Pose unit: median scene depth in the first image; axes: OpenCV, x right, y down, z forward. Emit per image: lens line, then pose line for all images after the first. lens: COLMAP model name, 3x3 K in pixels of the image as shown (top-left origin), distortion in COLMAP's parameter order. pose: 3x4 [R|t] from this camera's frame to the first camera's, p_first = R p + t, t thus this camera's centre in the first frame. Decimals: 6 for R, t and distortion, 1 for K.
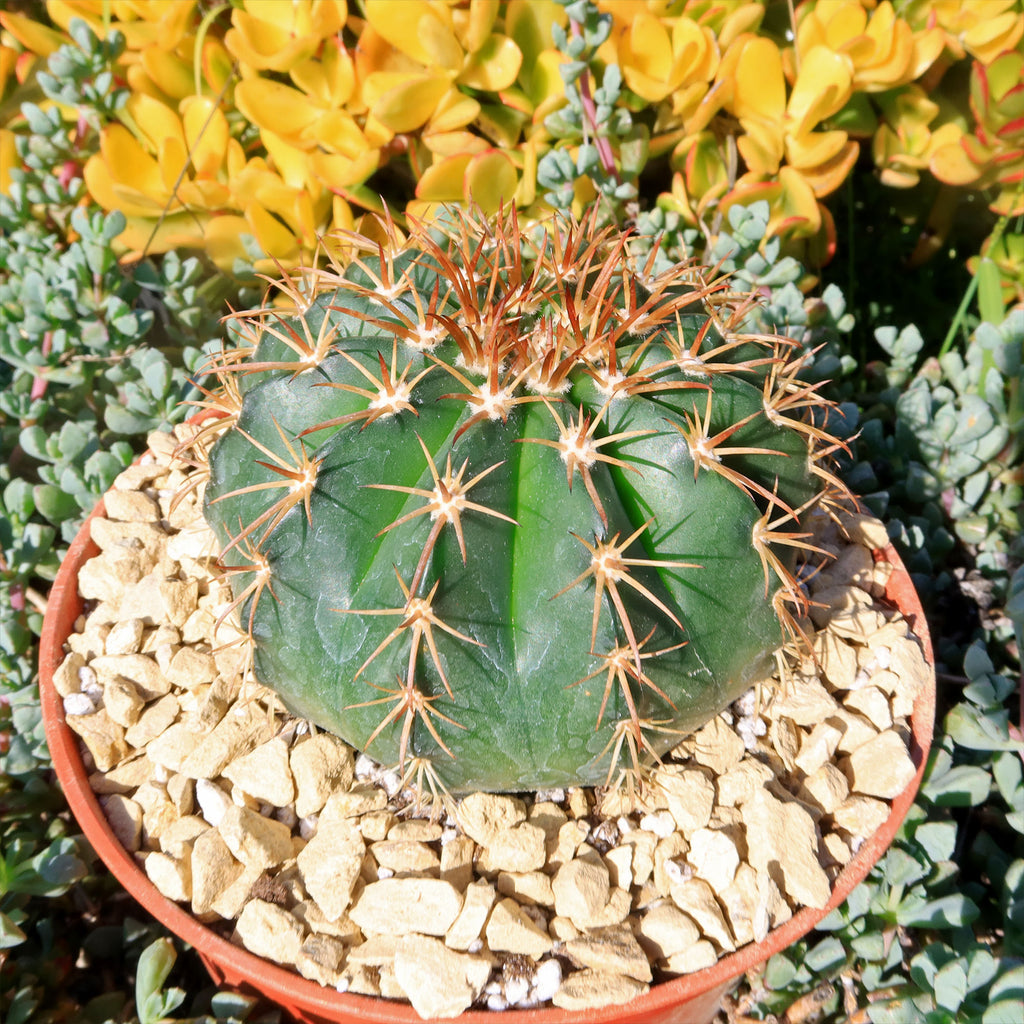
lens RADIAL K [[1253.5, 0, 513.5], [0, 1253.5, 506.6], [0, 0, 1]] dist [-0.005991, 0.000000]
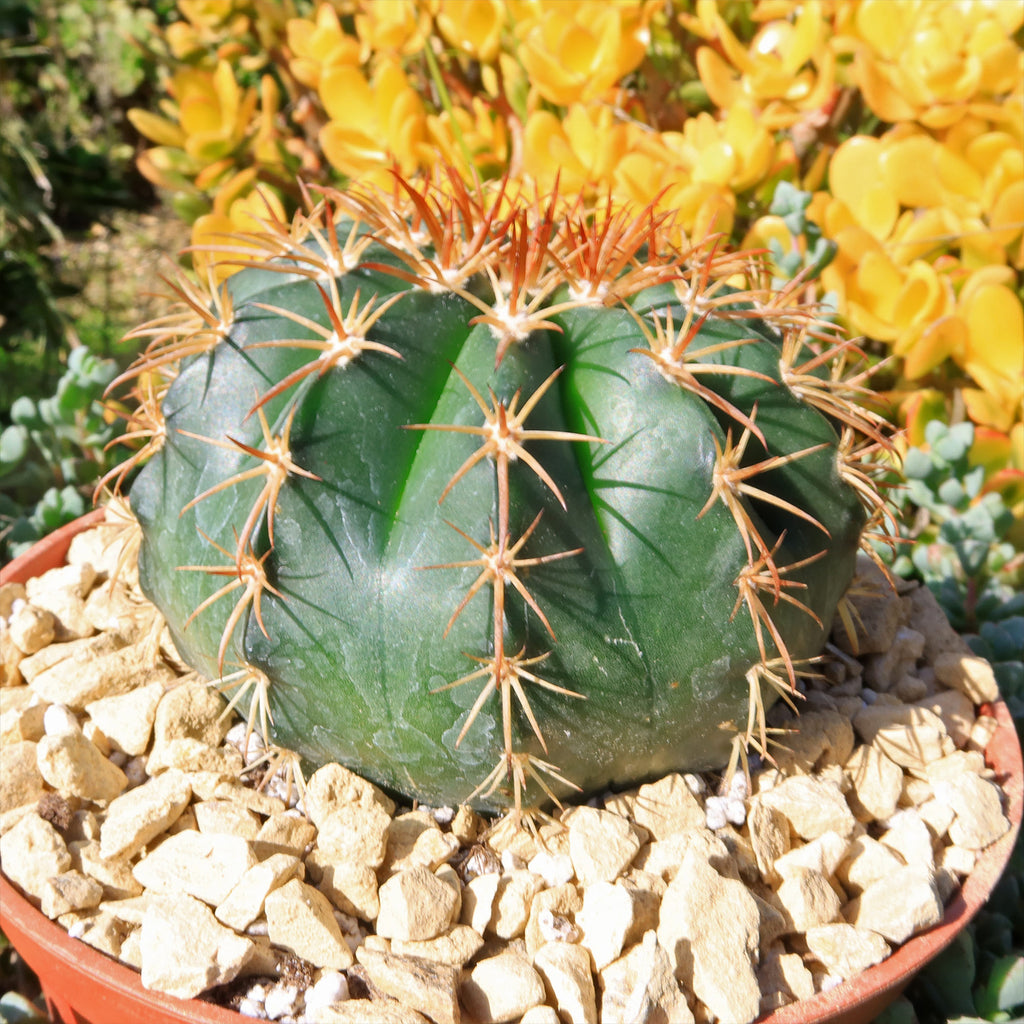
lens RADIAL K [[1253.5, 0, 505.0], [0, 1253.5, 504.3], [0, 0, 1]] dist [-0.005991, 0.000000]
pose [[0.949239, 0.154306, -0.274107, 0.274550], [-0.234208, 0.928416, -0.288426, 0.288675], [0.209979, 0.337983, 0.917429, 0.250154]]
